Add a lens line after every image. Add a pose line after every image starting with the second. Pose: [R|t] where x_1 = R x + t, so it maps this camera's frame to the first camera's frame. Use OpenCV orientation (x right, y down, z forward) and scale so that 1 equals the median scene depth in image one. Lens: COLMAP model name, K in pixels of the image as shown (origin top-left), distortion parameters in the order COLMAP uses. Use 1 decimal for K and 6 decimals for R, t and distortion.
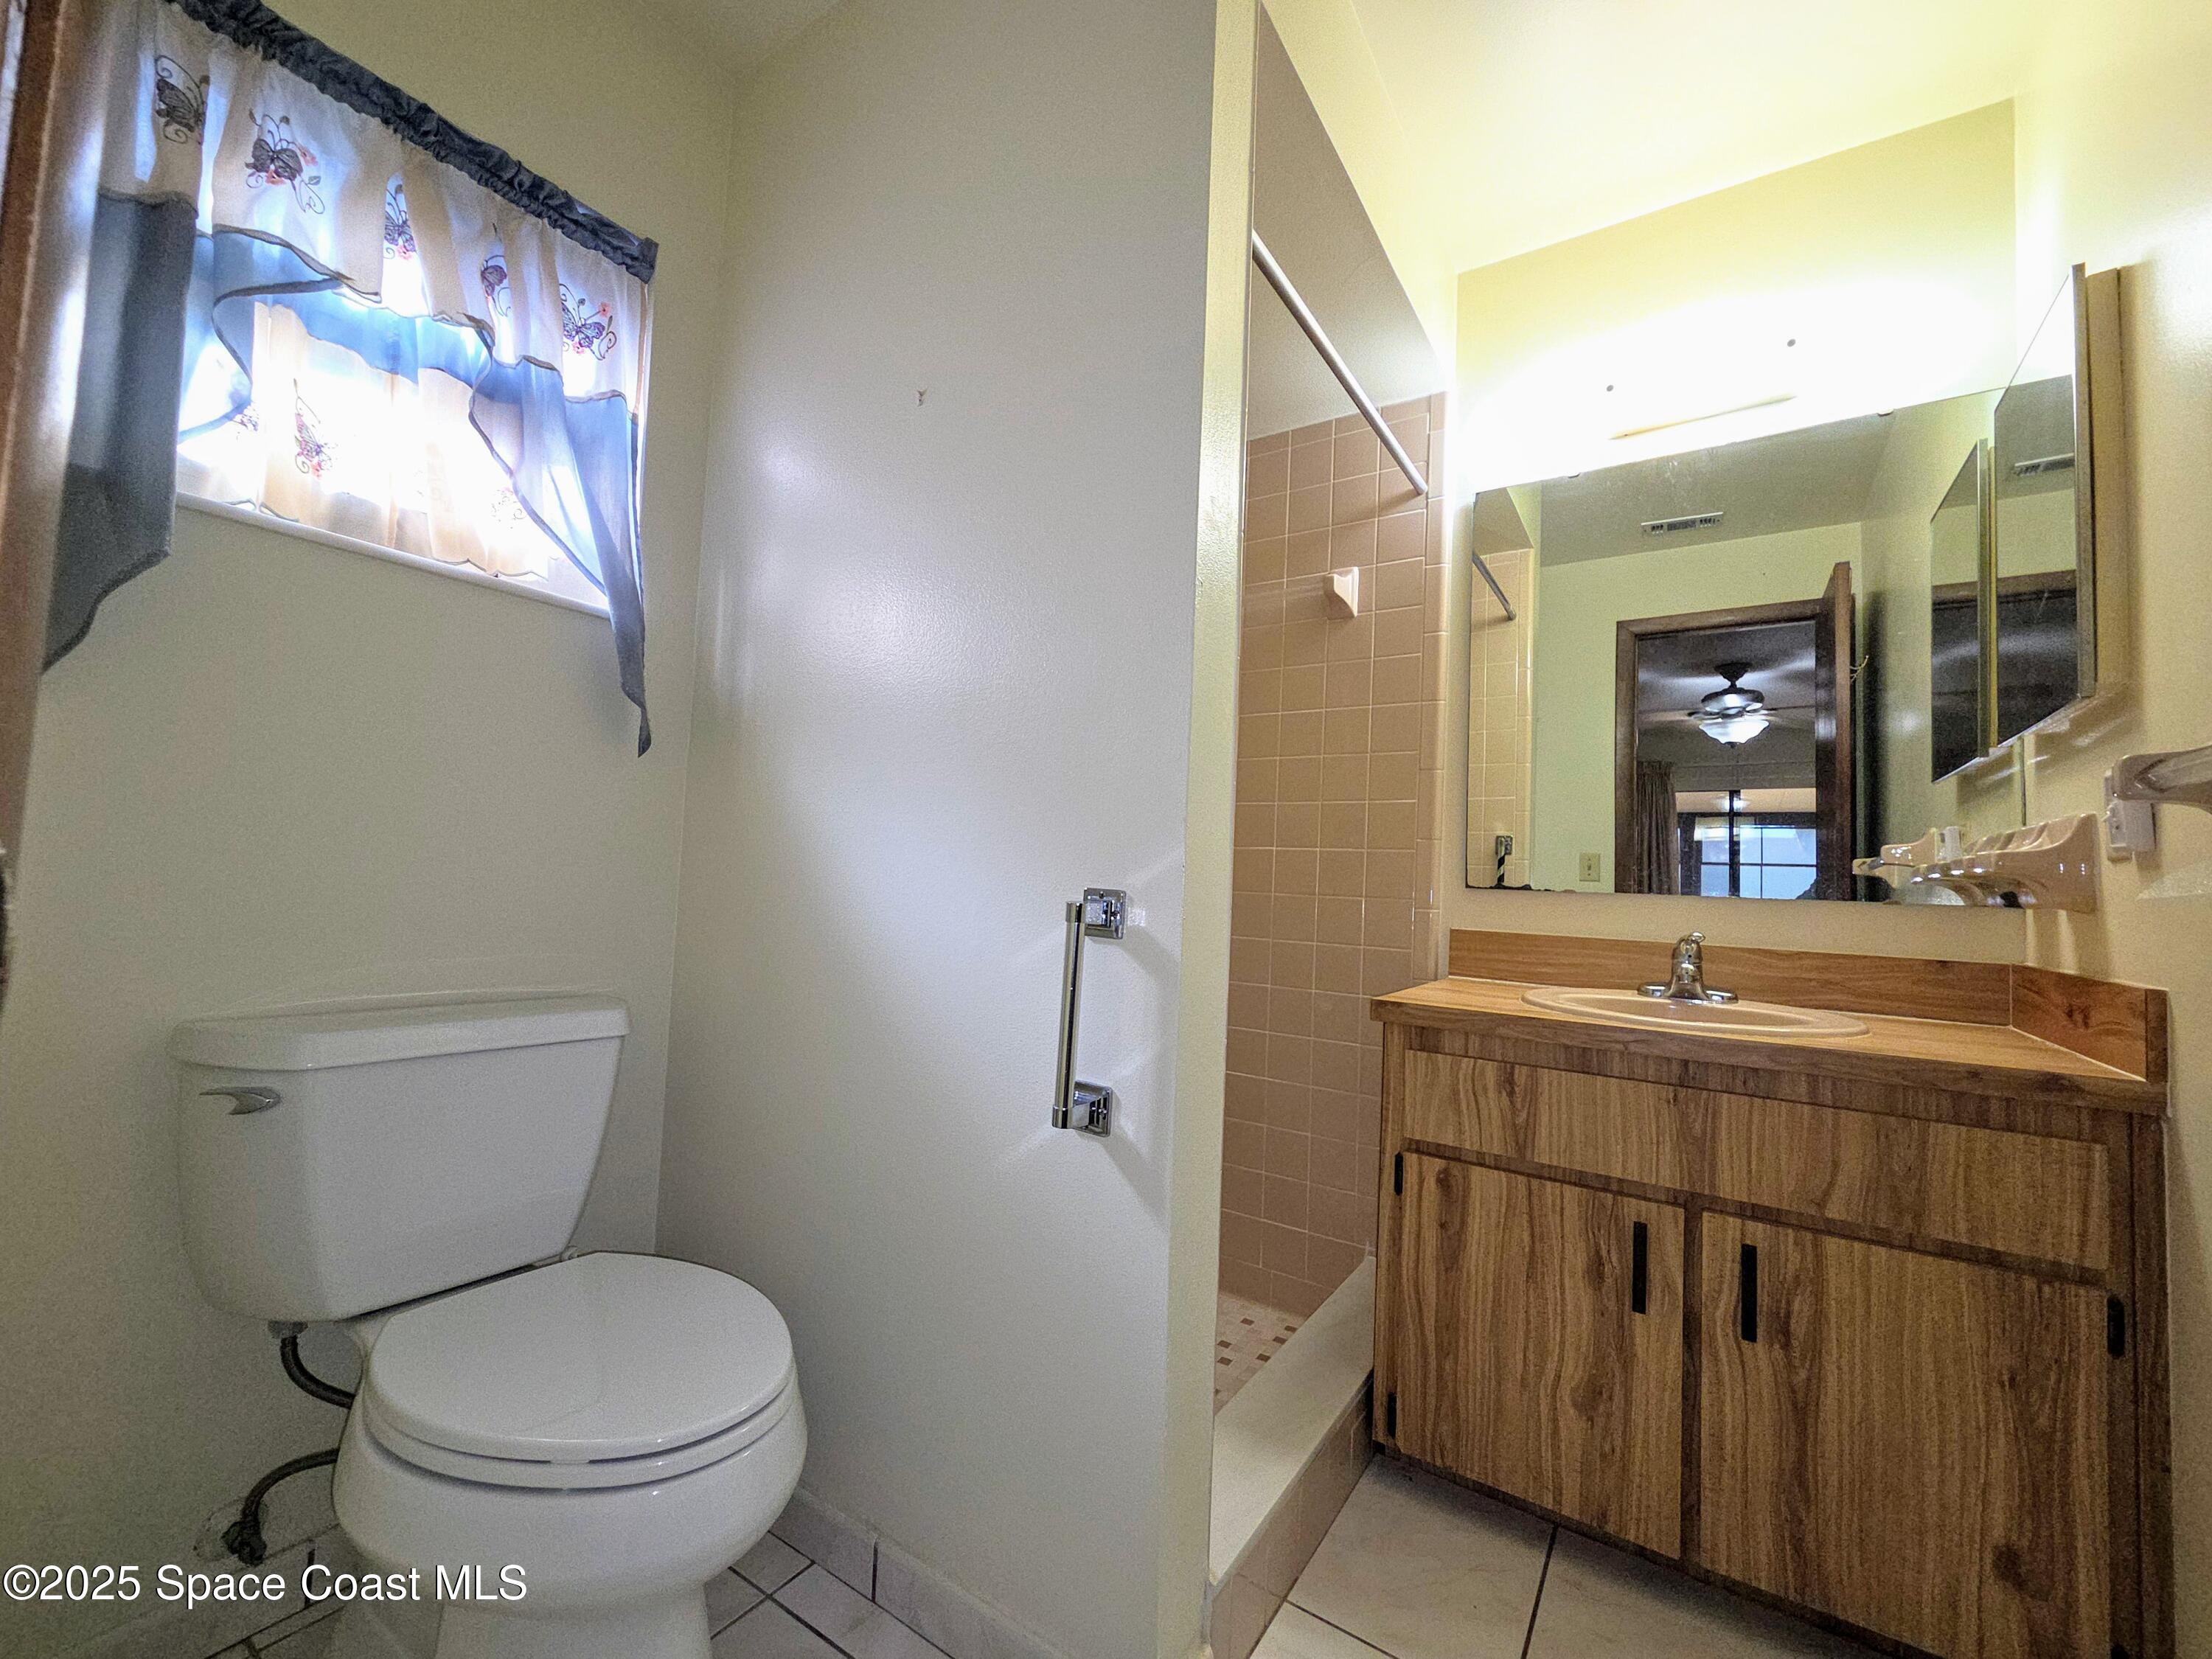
lens RADIAL K [[901.1, 0, 1106.0], [0, 901.1, 831.7], [0, 0, 1]] dist [0.002100, 0.000924]
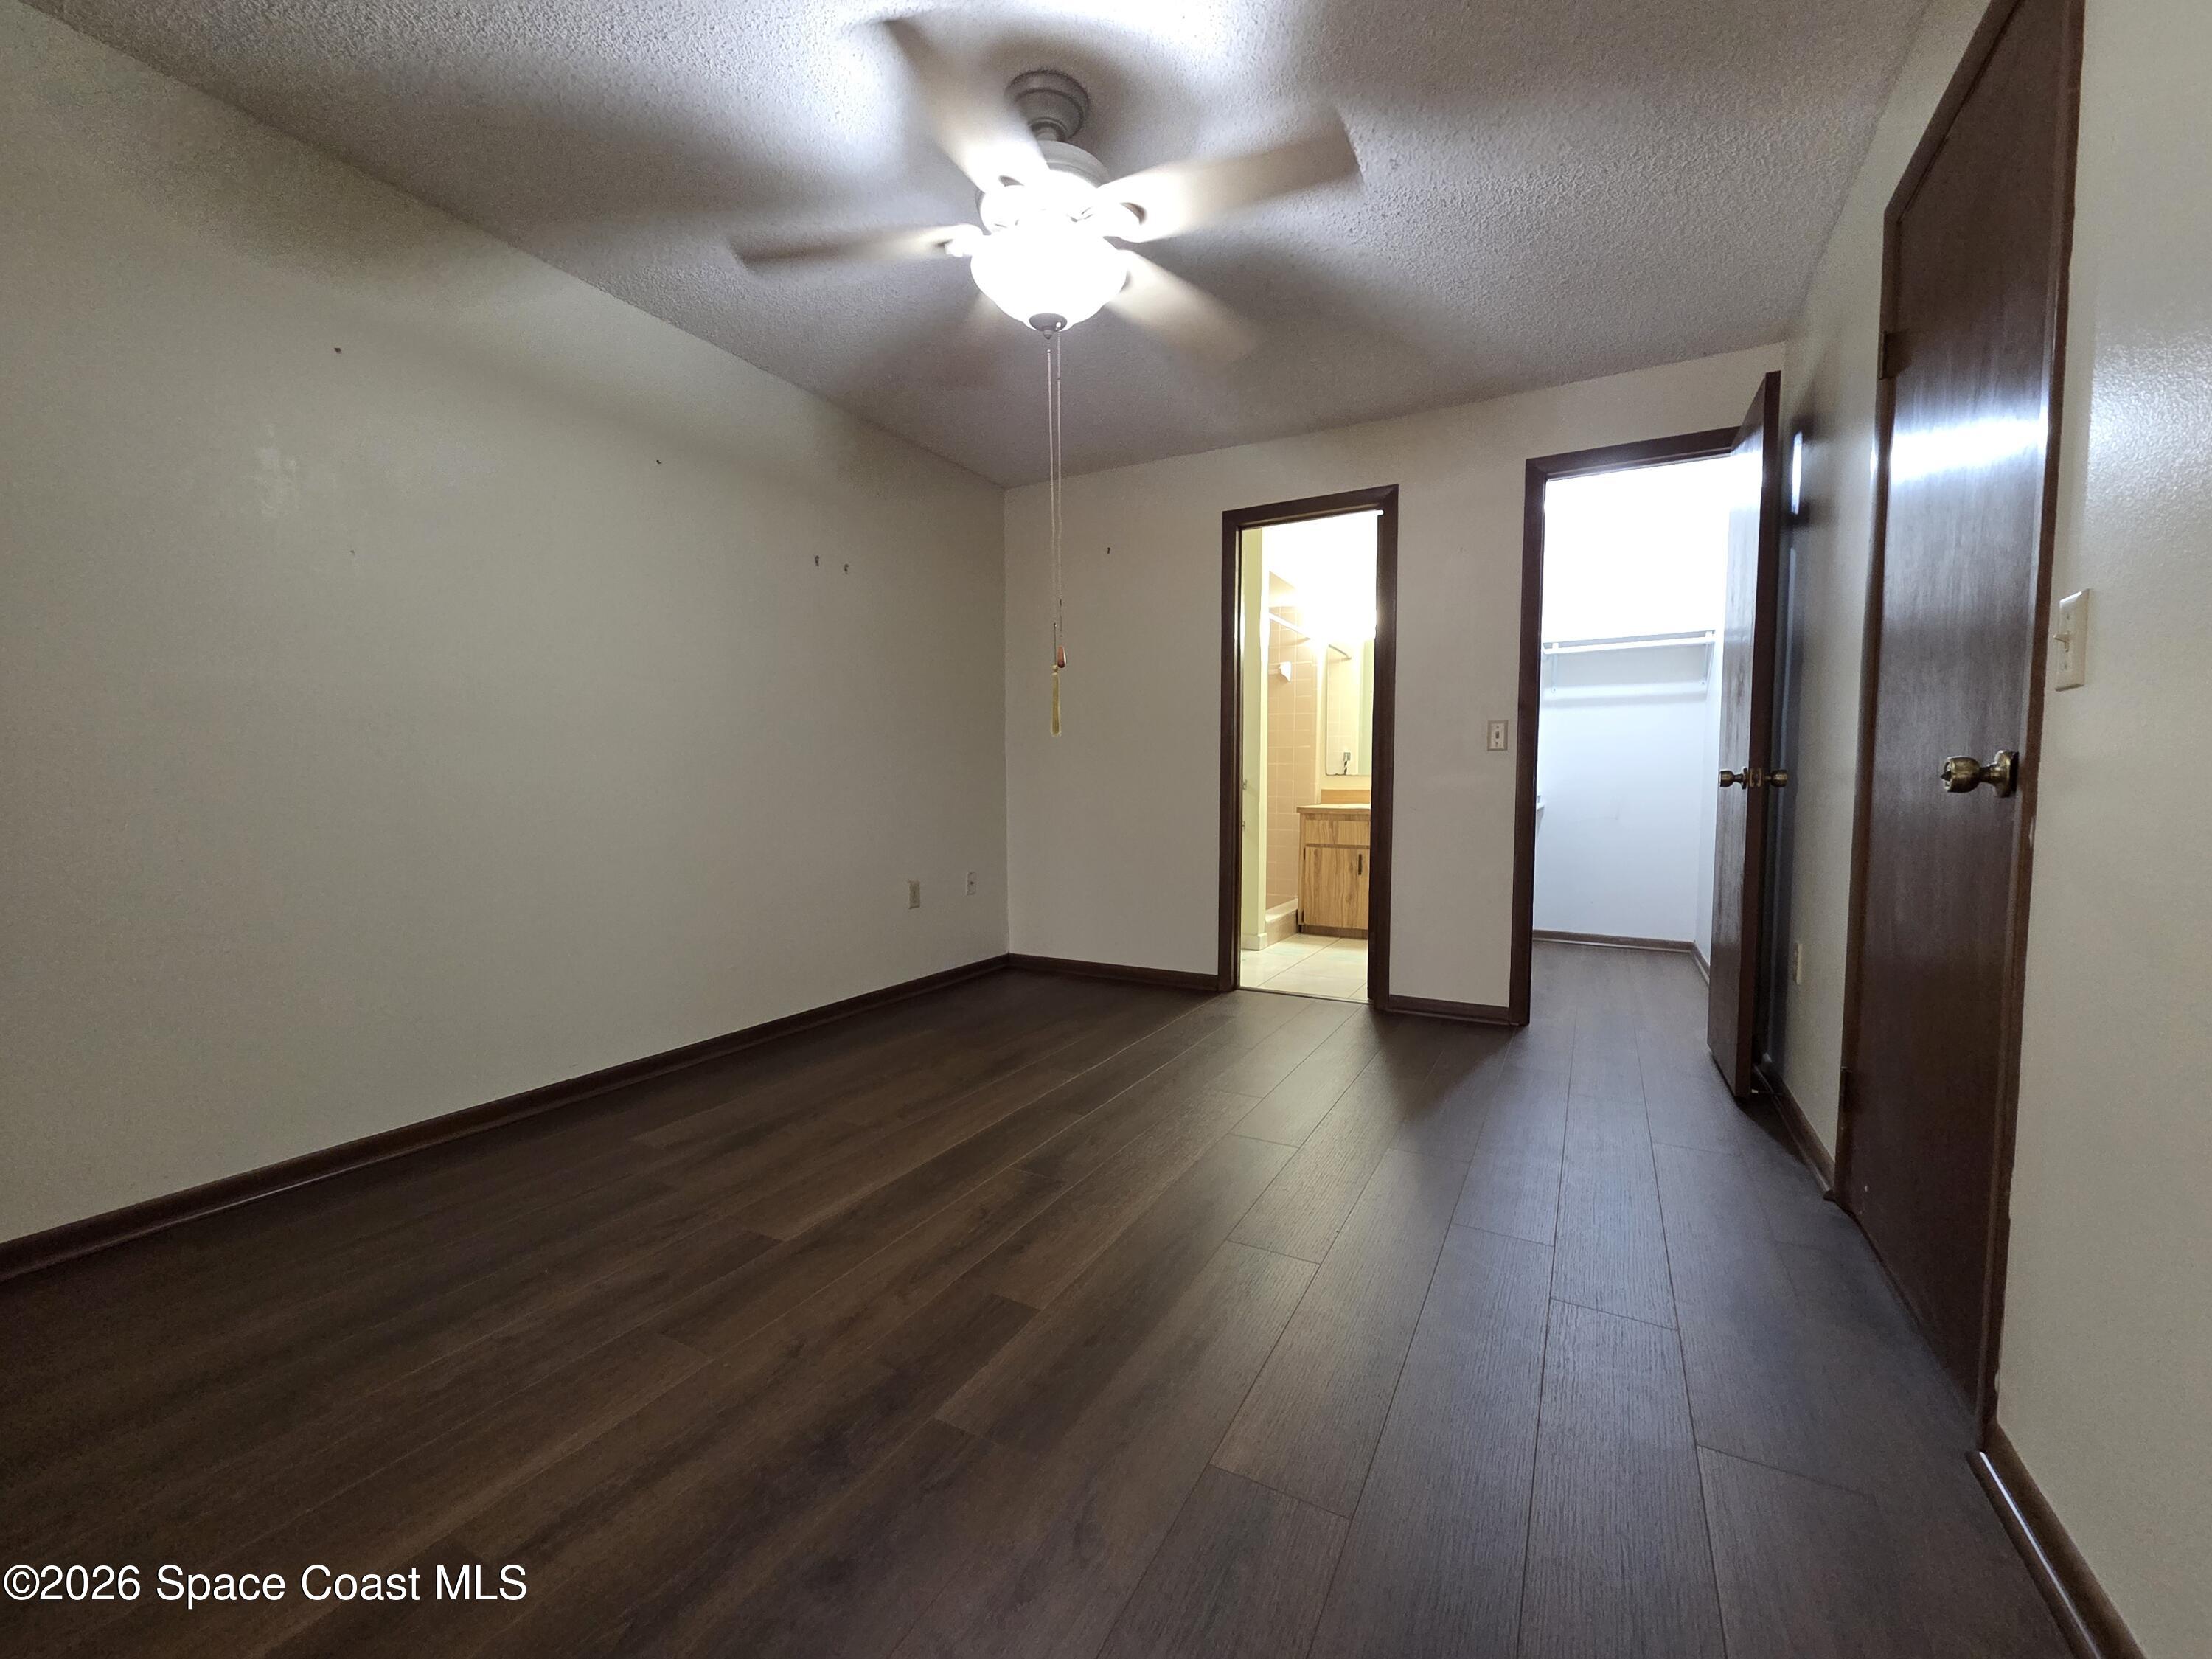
lens RADIAL K [[901.1, 0, 1105.2], [0, 901.1, 833.8], [0, 0, 1]] dist [0.002100, 0.000924]
pose [[0.994581, -0.042525, 0.094868, -0.898792], [0.030174, 0.991312, 0.128025, -0.216672], [-0.099488, -0.124469, 0.987223, -2.750393]]
